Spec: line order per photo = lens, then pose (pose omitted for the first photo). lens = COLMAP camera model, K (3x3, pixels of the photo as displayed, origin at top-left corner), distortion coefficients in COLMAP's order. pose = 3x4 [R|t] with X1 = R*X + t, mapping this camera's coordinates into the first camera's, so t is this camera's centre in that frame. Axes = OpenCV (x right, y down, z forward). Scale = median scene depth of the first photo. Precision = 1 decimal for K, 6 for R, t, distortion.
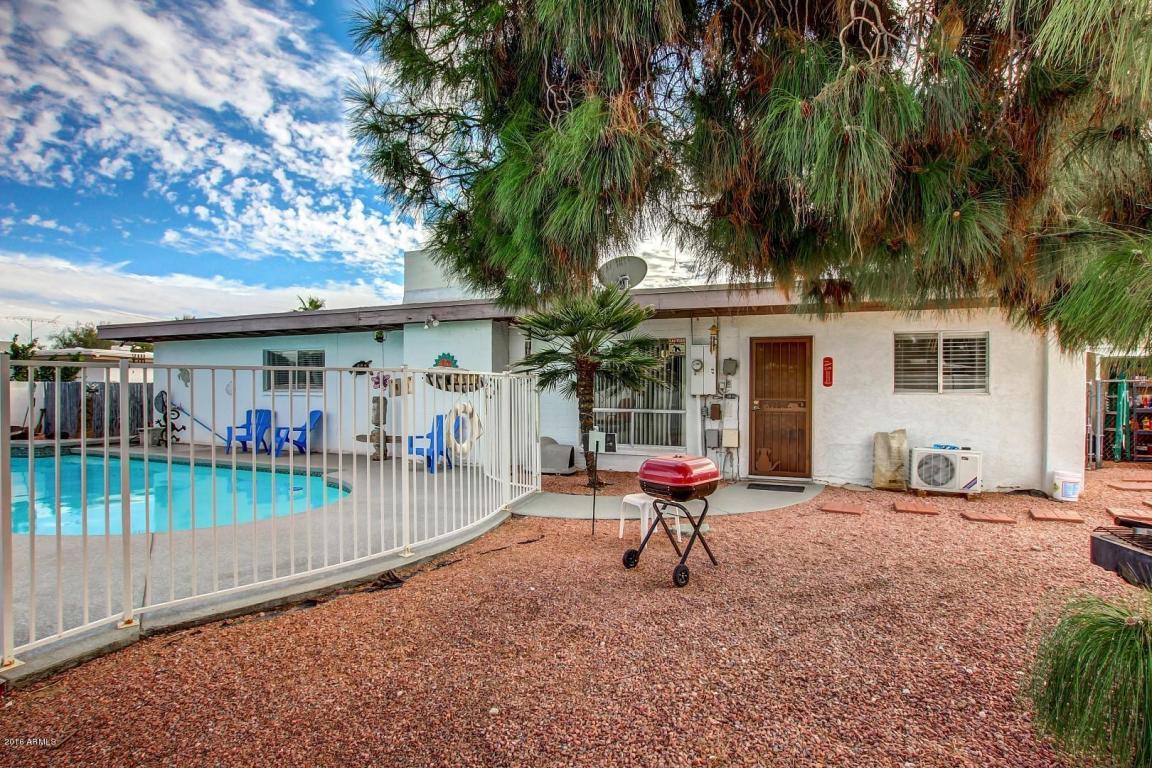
lens RADIAL K [[533.4, 0, 575.9], [0, 533.4, 392.3], [0, 0, 1]] dist [-0.037084, -0.000460]
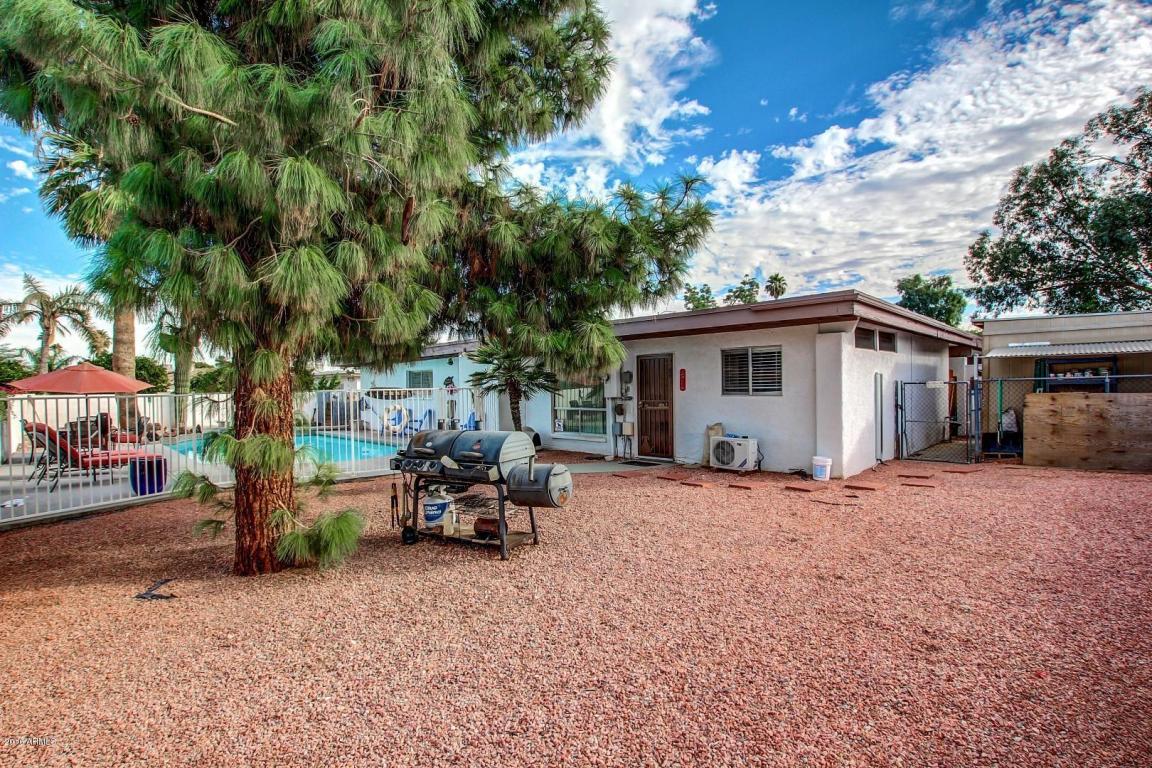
lens RADIAL K [[533.4, 0, 575.9], [0, 533.4, 392.3], [0, 0, 1]] dist [-0.037084, -0.000460]
pose [[0.909590, -0.008524, -0.415420, 0.799520], [0.004431, 0.999932, -0.010815, 0.006180], [0.415484, 0.007997, 0.909565, -0.351428]]
